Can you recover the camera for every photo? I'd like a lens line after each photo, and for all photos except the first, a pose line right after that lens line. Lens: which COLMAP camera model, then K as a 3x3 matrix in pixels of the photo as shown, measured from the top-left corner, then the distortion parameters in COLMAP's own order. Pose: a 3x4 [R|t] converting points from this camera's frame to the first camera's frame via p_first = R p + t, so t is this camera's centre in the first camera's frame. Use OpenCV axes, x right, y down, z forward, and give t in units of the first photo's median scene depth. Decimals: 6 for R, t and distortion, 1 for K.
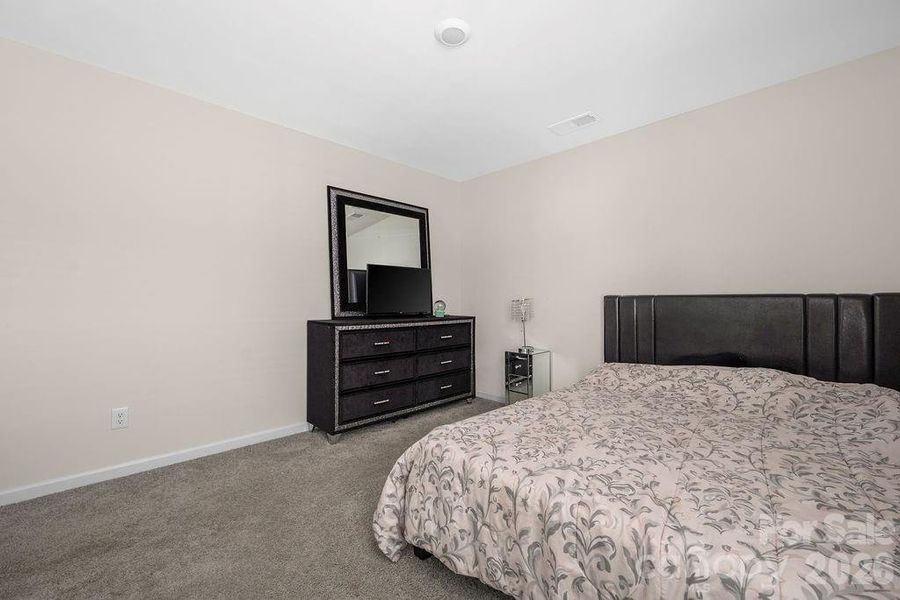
lens RADIAL K [[369.7, 0, 453.0], [0, 369.7, 295.9], [0, 0, 1]] dist [0.000474, 0.000096]
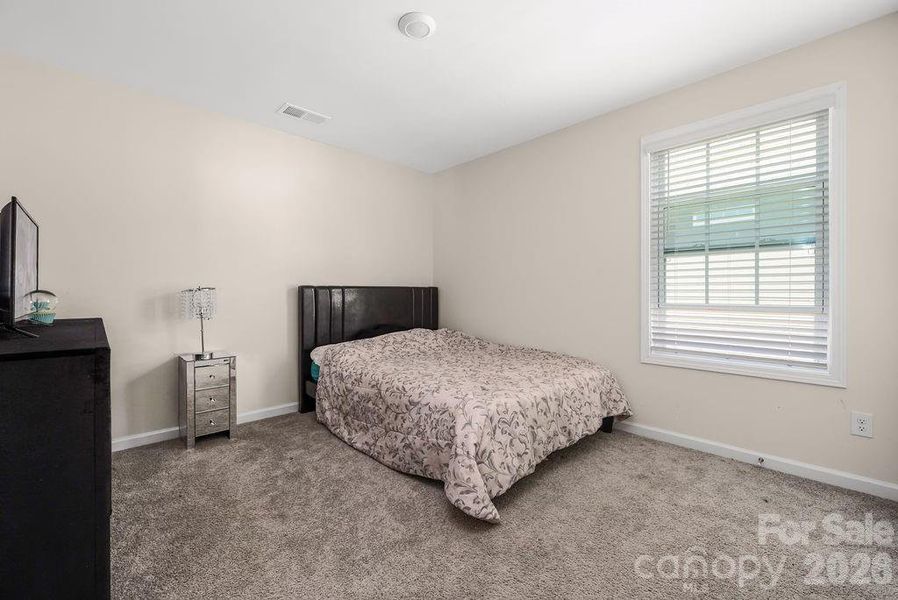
lens RADIAL K [[368.9, 0, 452.0], [0, 368.9, 295.9], [0, 0, 1]] dist [0.000474, 0.000096]
pose [[0.011507, -0.010702, 0.999877, -1.309883], [-0.013746, 0.999847, 0.010860, 0.027684], [-0.999839, -0.013869, 0.011358, 1.175617]]
